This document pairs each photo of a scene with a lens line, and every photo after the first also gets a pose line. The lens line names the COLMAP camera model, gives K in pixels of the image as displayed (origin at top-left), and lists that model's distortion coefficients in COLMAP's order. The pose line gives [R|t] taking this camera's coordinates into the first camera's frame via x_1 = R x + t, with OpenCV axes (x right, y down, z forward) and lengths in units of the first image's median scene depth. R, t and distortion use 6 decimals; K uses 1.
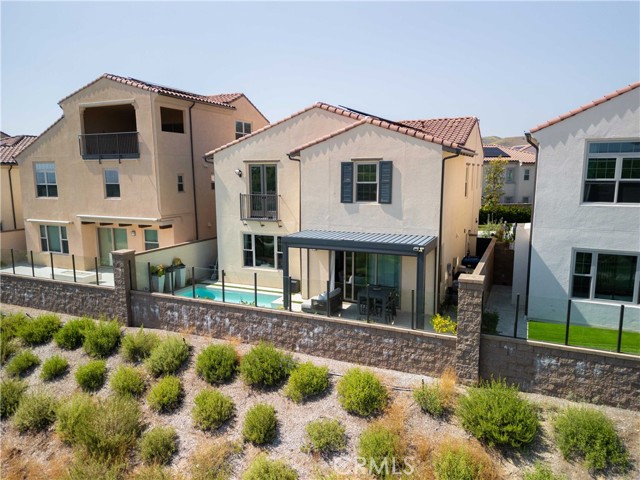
lens RADIAL K [[446.6, 0, 320.5], [0, 446.6, 242.6], [0, 0, 1]] dist [0.029551, -0.004255]
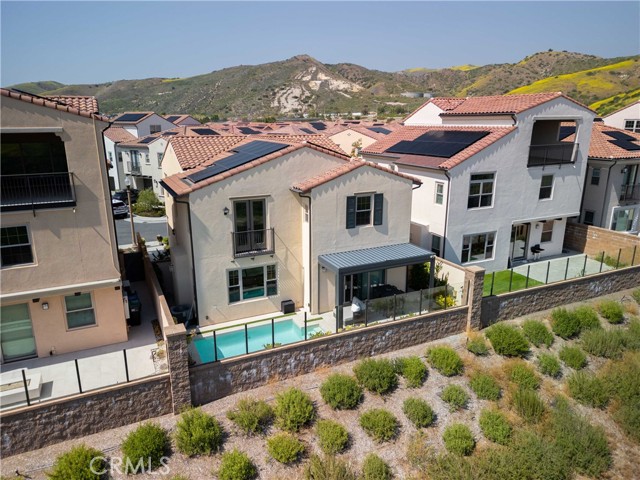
lens RADIAL K [[446.6, 0, 321.1], [0, 446.6, 237.8], [0, 0, 1]] dist [0.029551, -0.004255]
pose [[0.639746, -0.192982, 0.743965, -0.928009], [0.118058, 0.981151, 0.152988, -0.265474], [-0.759465, -0.010042, 0.650470, 0.266496]]
